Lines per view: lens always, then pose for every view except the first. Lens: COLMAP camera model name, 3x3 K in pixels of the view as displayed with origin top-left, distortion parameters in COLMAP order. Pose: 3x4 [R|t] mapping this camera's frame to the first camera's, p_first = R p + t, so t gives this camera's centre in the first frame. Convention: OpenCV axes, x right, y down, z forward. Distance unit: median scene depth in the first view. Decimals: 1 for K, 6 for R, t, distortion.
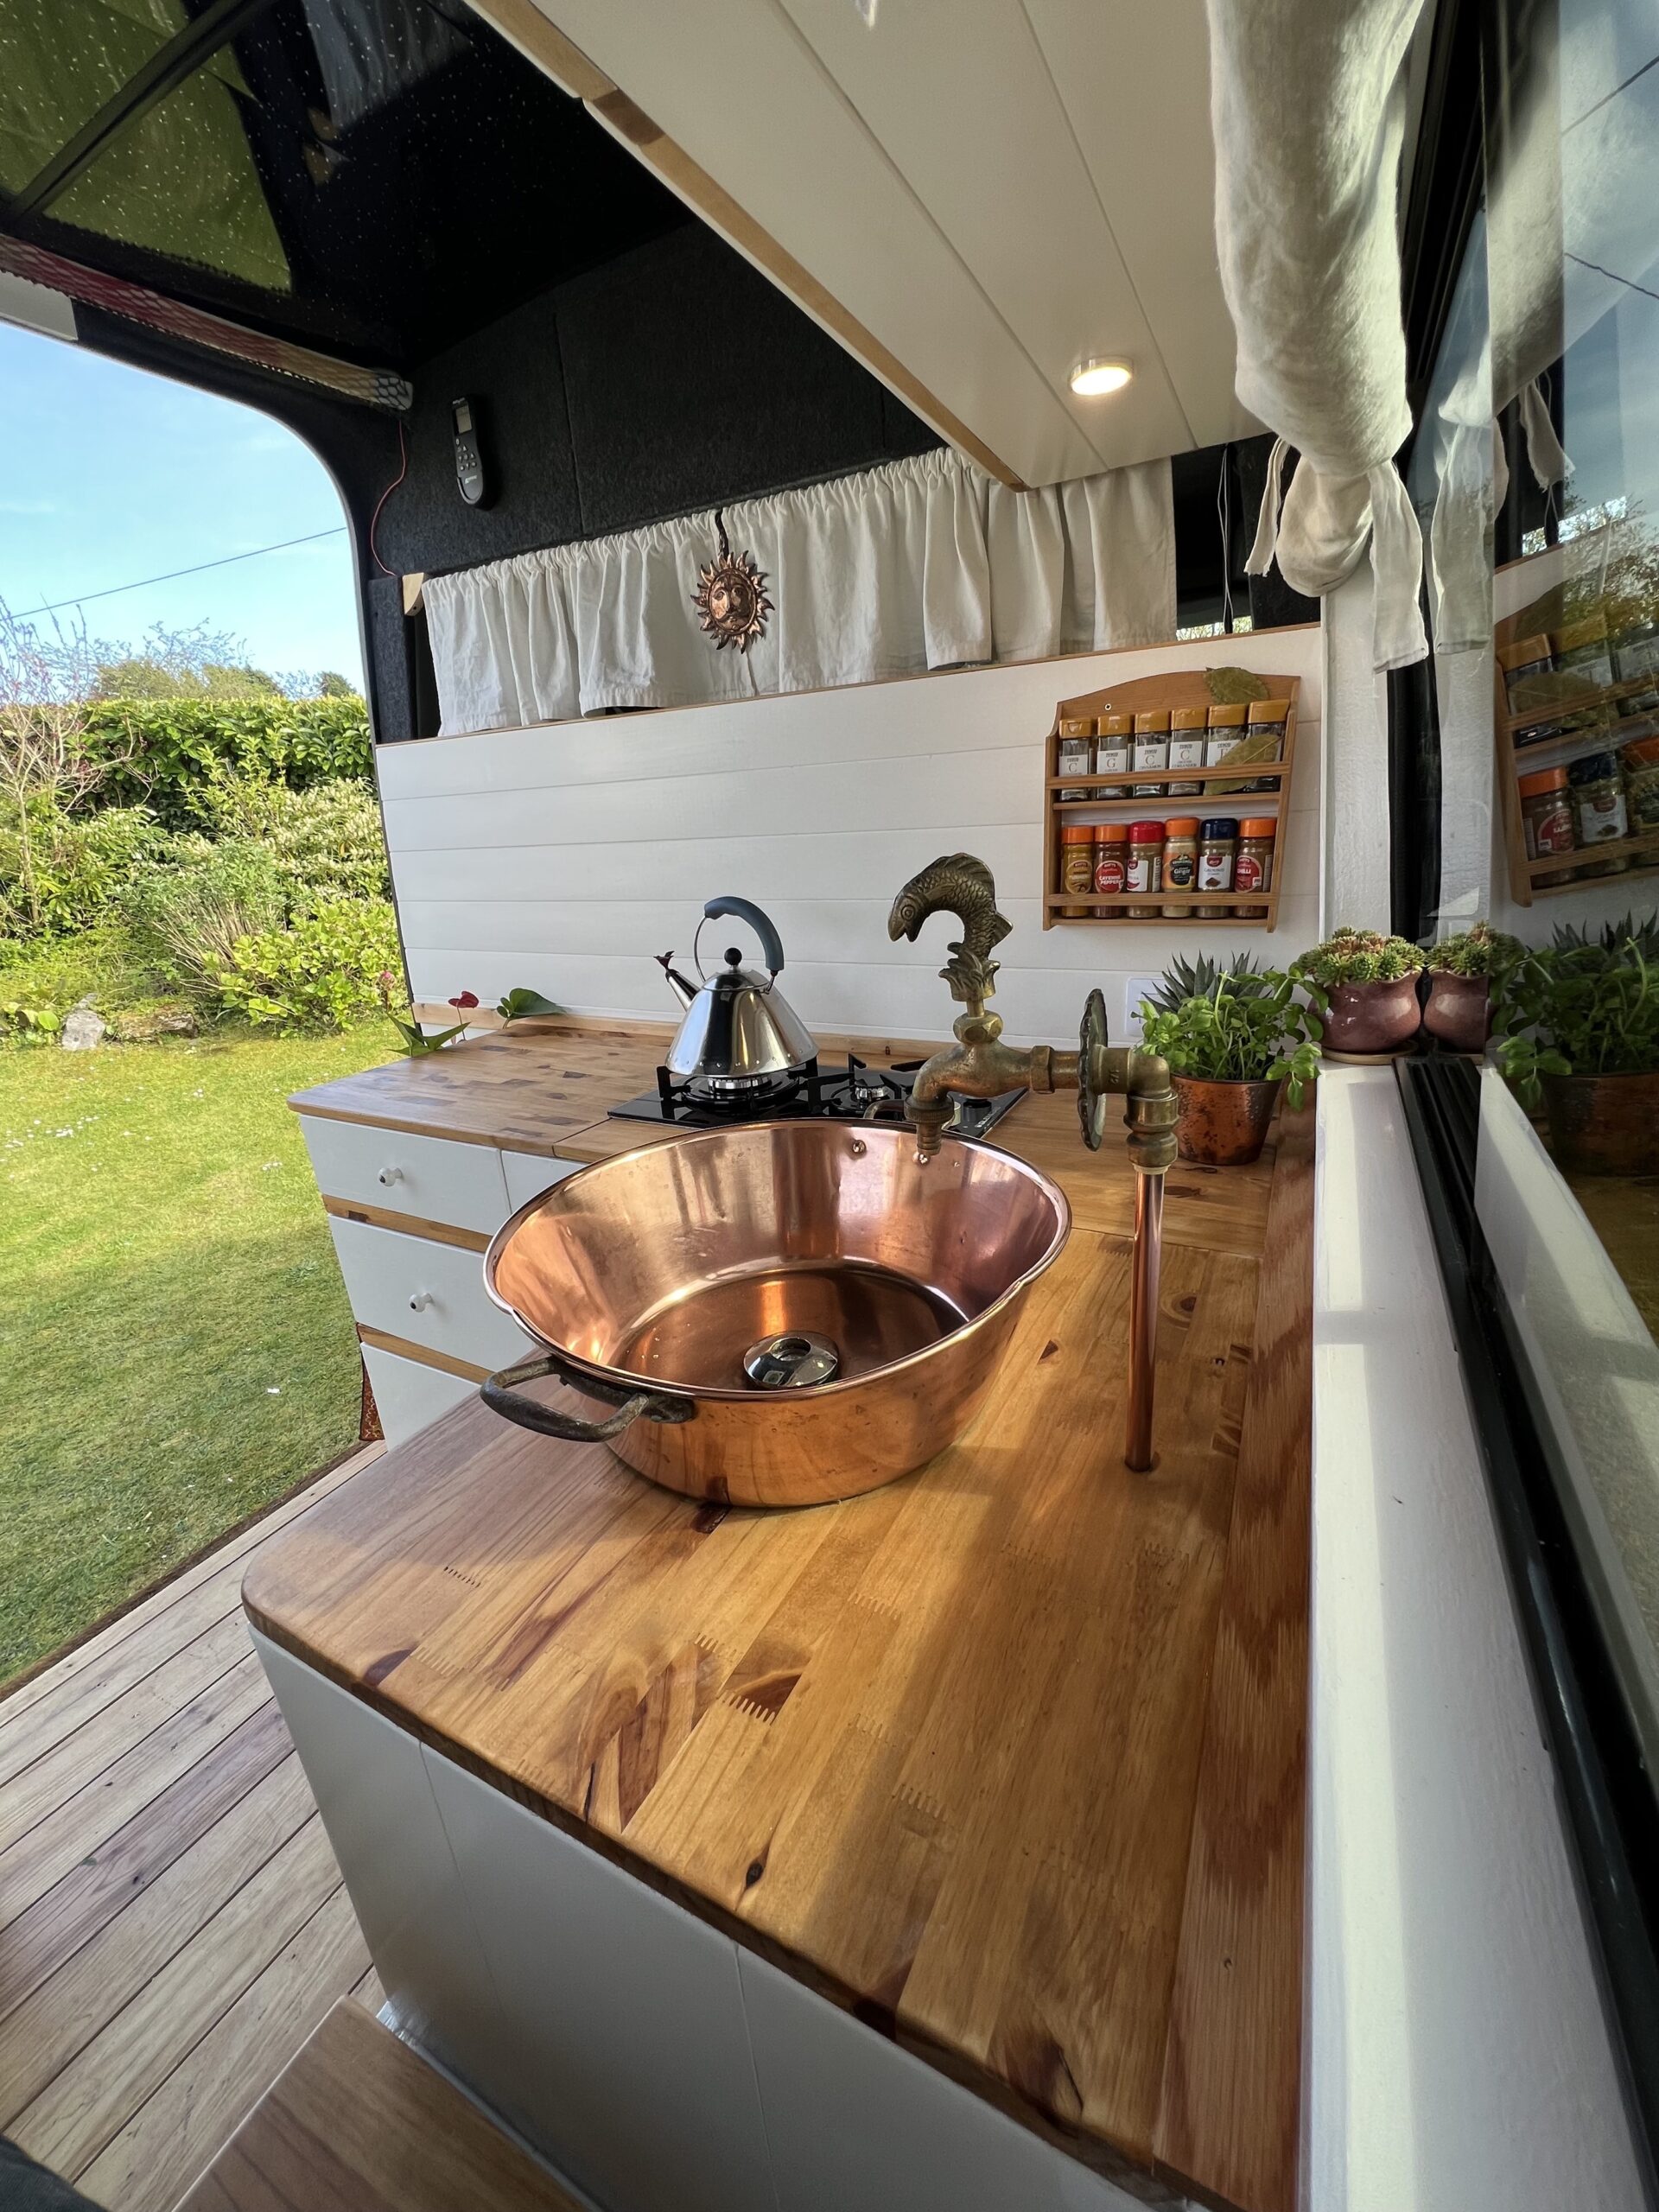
lens RADIAL K [[884.0, 0, 825.7], [0, 884.0, 1098.5], [0, 0, 1]] dist [0.000564, -0.000941]
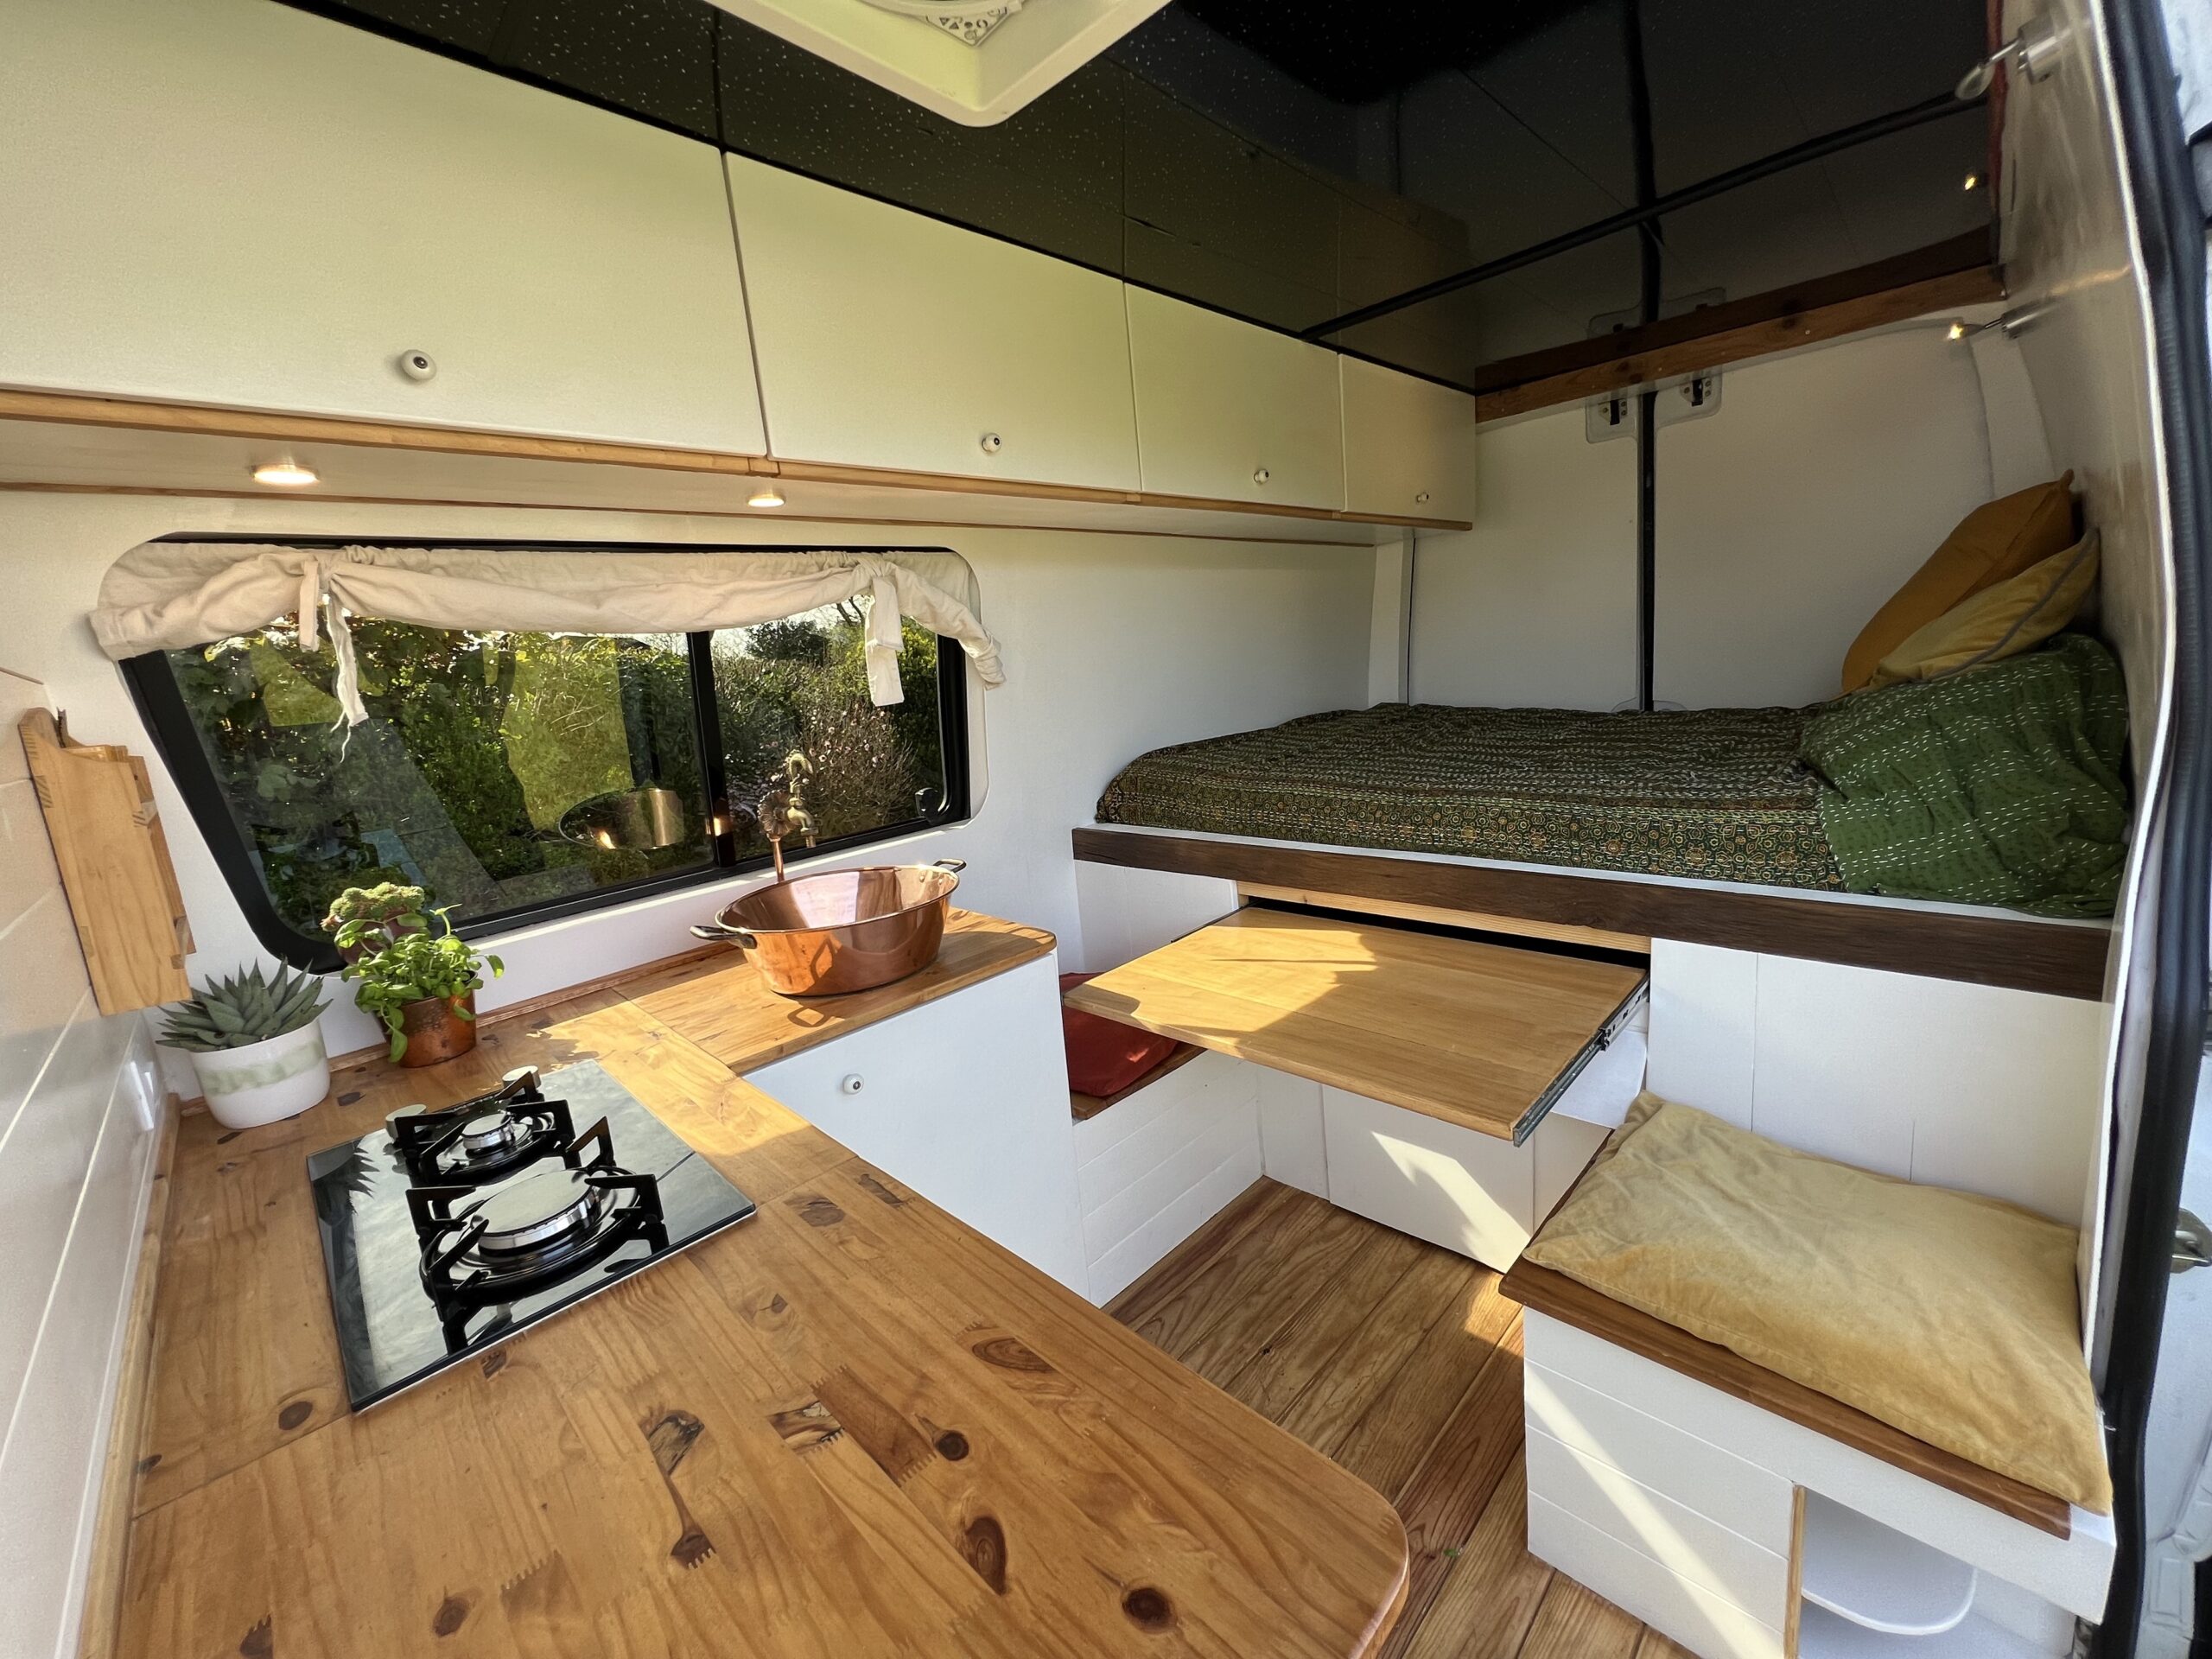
lens RADIAL K [[884.0, 0, 1102.6], [0, 884.0, 825.7], [0, 0, 1]] dist [0.000564, -0.000941]
pose [[-0.946615, 0.090071, 0.309529, -0.723607], [0.230435, 0.860520, 0.454319, -0.470052], [-0.225434, 0.501391, -0.835336, 1.350261]]
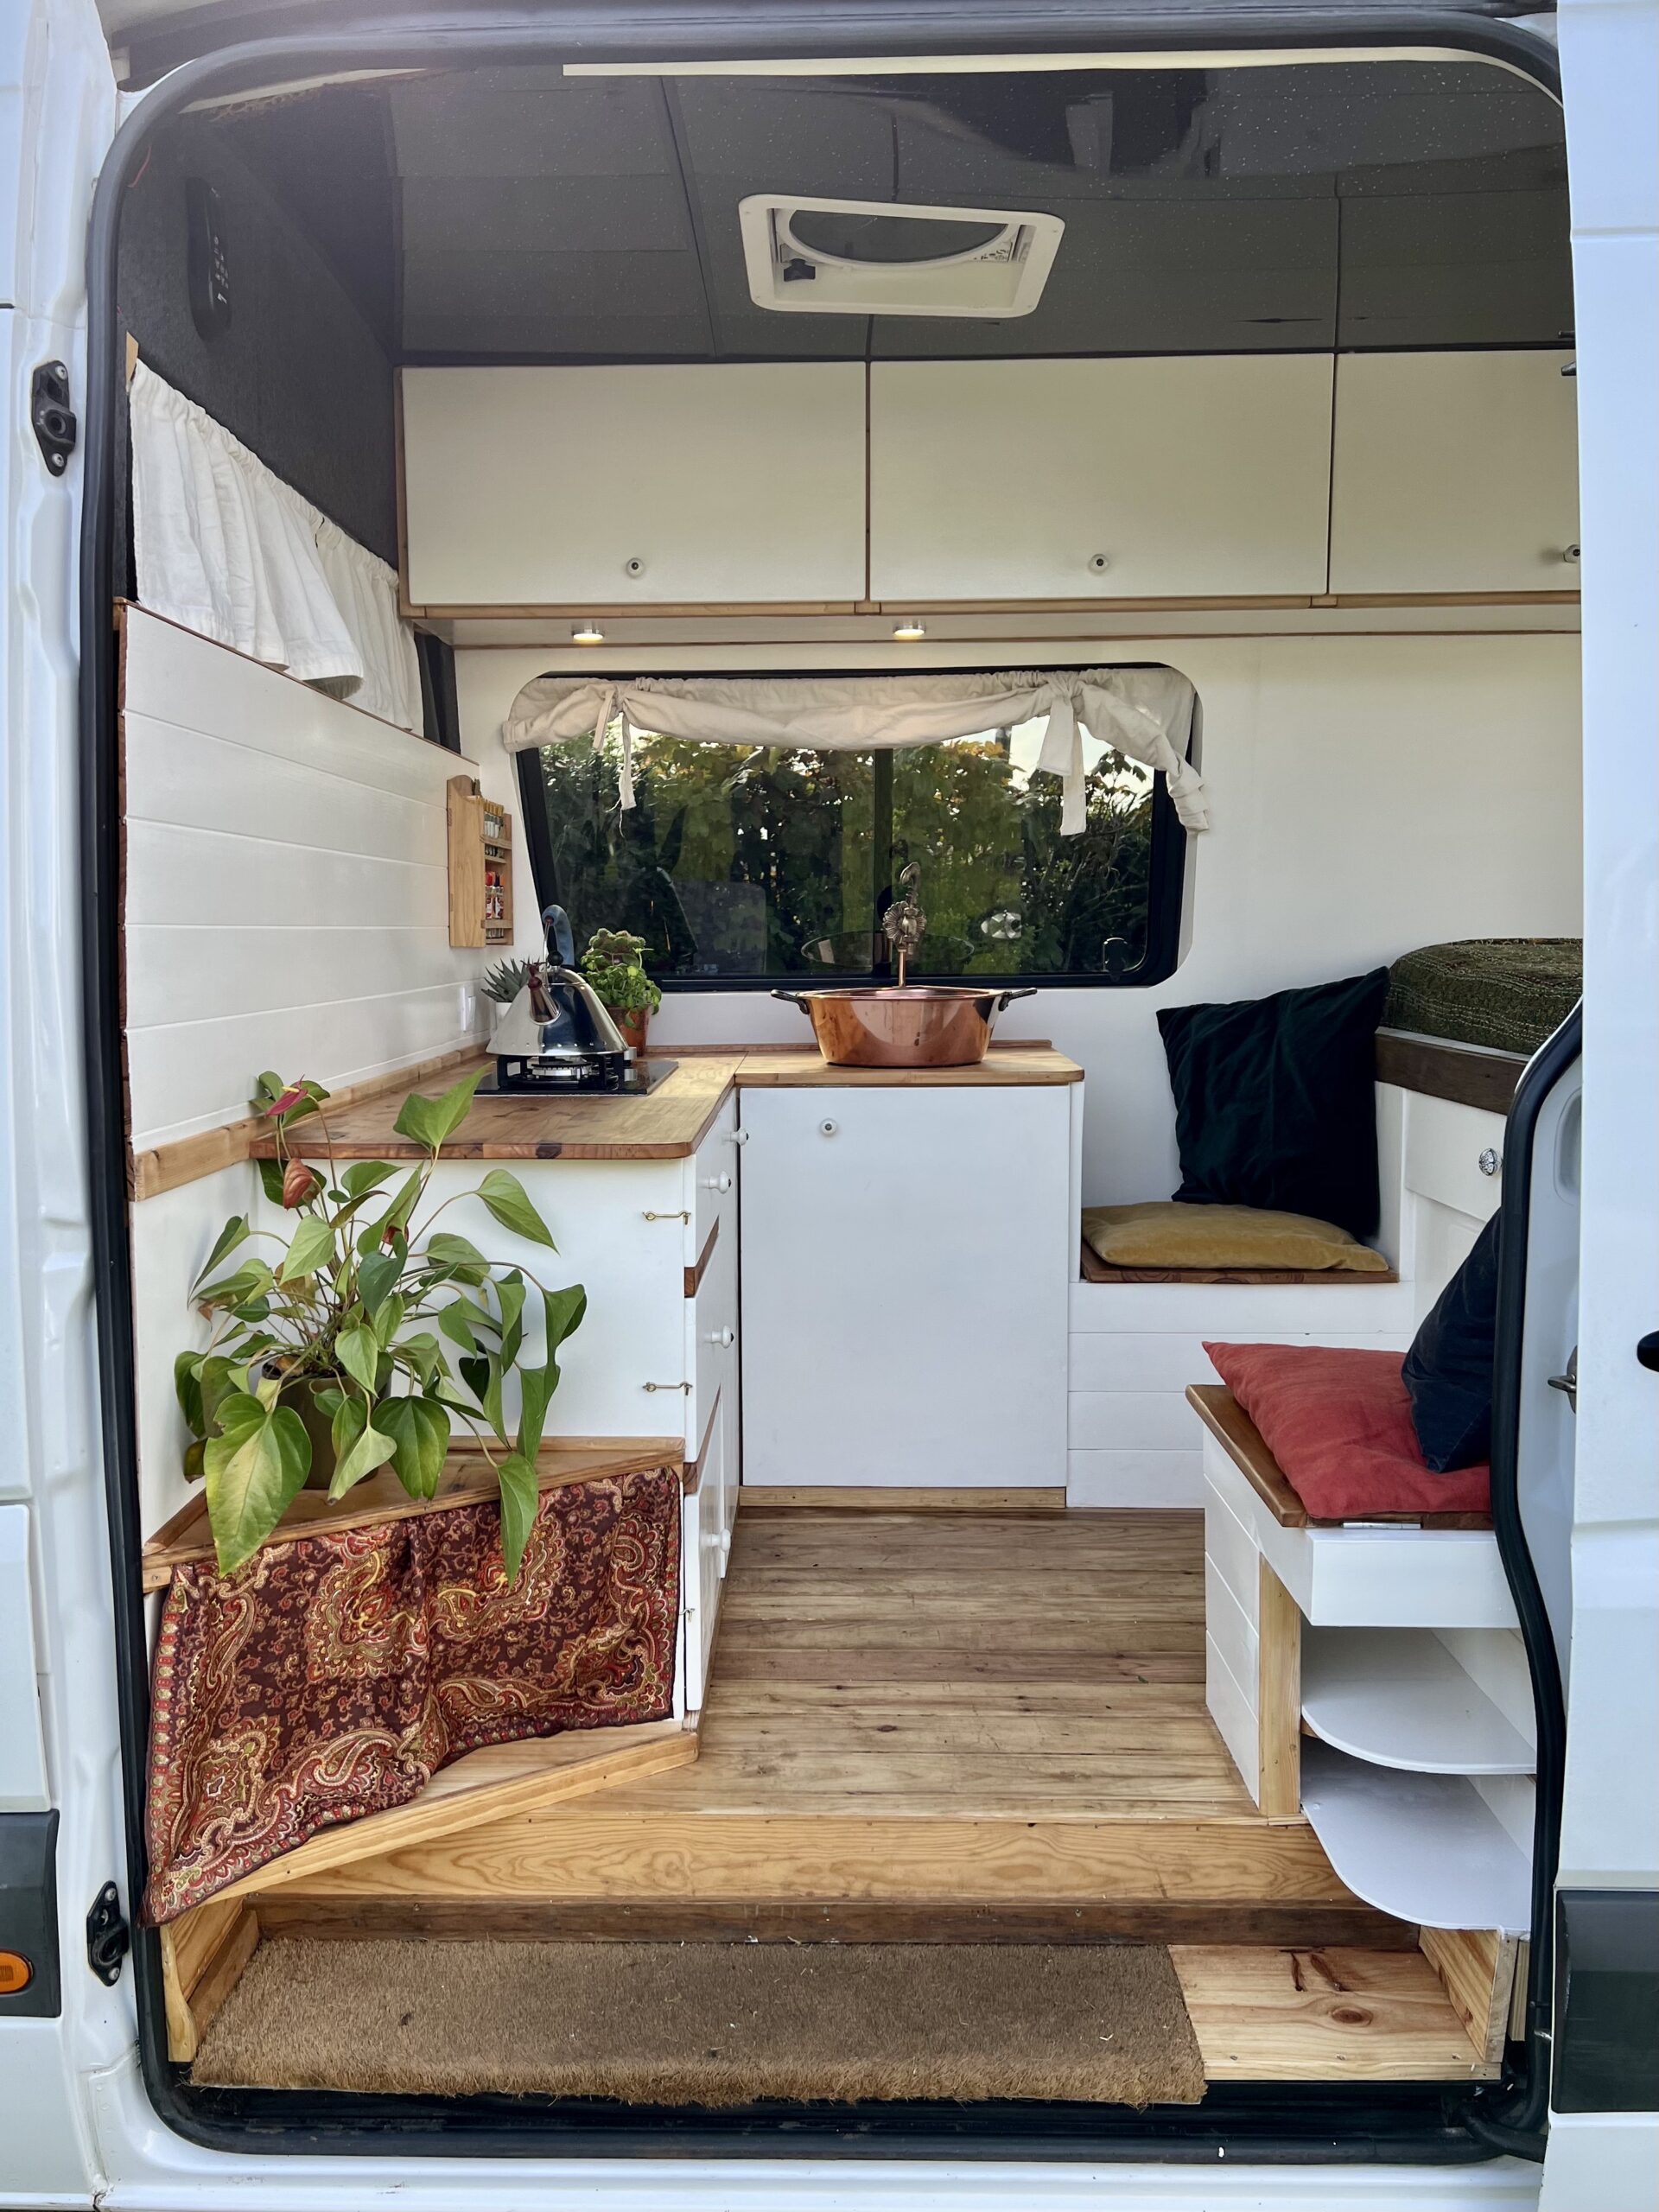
lens RADIAL K [[1754.3, 0, 784.2], [0, 1754.3, 1145.1], [0, 0, 1]] dist [0.049492, -0.016424]
pose [[-0.448825, -0.049331, 0.892257, -2.215539], [0.312935, 0.926575, 0.208641, -0.313513], [-0.837035, 0.372862, -0.400432, 1.730830]]
